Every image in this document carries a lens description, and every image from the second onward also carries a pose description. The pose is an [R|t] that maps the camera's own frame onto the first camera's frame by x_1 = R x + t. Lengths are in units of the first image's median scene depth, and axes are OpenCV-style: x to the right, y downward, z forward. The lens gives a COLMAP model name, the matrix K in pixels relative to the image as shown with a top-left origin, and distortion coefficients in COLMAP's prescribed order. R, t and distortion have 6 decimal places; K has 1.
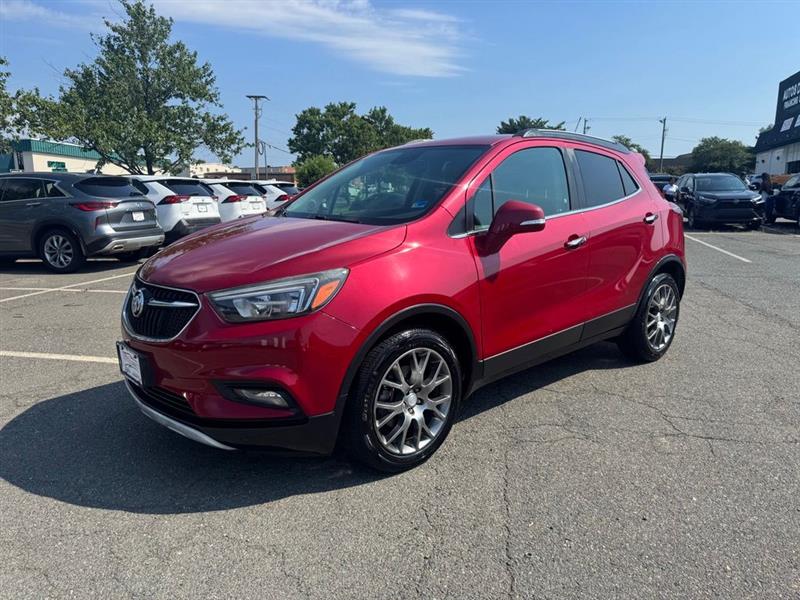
lens RADIAL K [[596.9, 0, 396.4], [0, 596.9, 299.4], [0, 0, 1]] dist [0.040951, -0.042640]
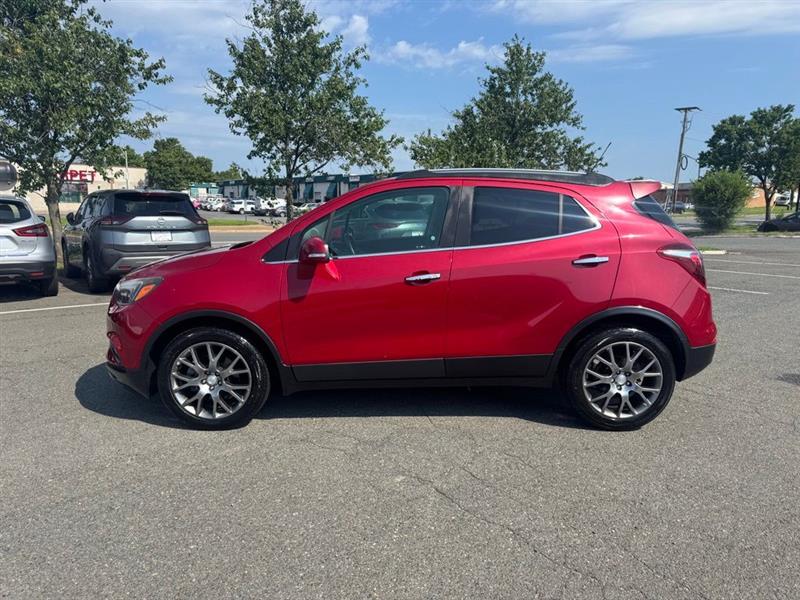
lens RADIAL K [[596.9, 0, 396.6], [0, 596.9, 297.5], [0, 0, 1]] dist [0.040951, -0.042640]
pose [[0.750033, 0.099752, -0.653835, 0.180638], [-0.119134, 0.992768, 0.014800, -0.013447], [0.650583, 0.066794, 0.756492, 0.038516]]
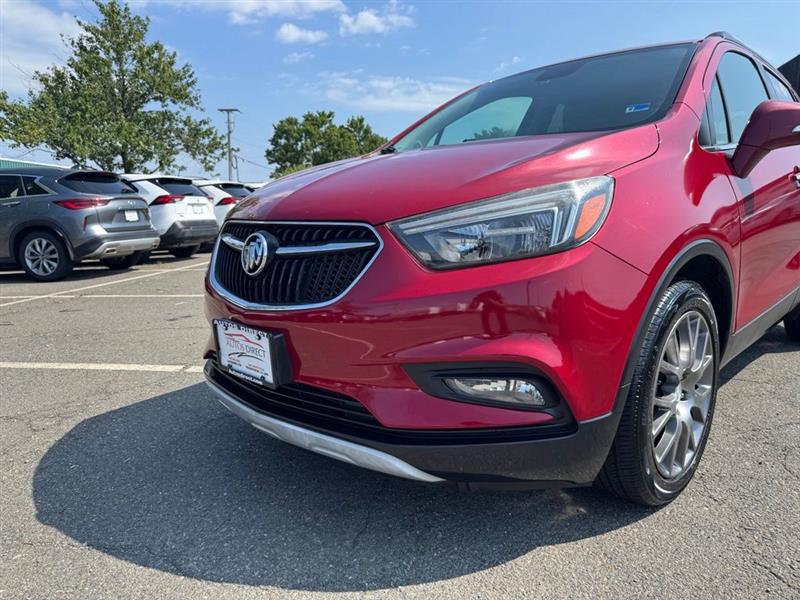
lens RADIAL K [[596.9, 0, 391.0], [0, 596.9, 302.6], [0, 0, 1]] dist [0.040951, -0.042640]
pose [[0.998696, -0.033201, 0.038793, -0.045859], [0.034006, 0.999216, -0.020281, 0.011013], [-0.038089, 0.021574, 0.999041, 0.054760]]
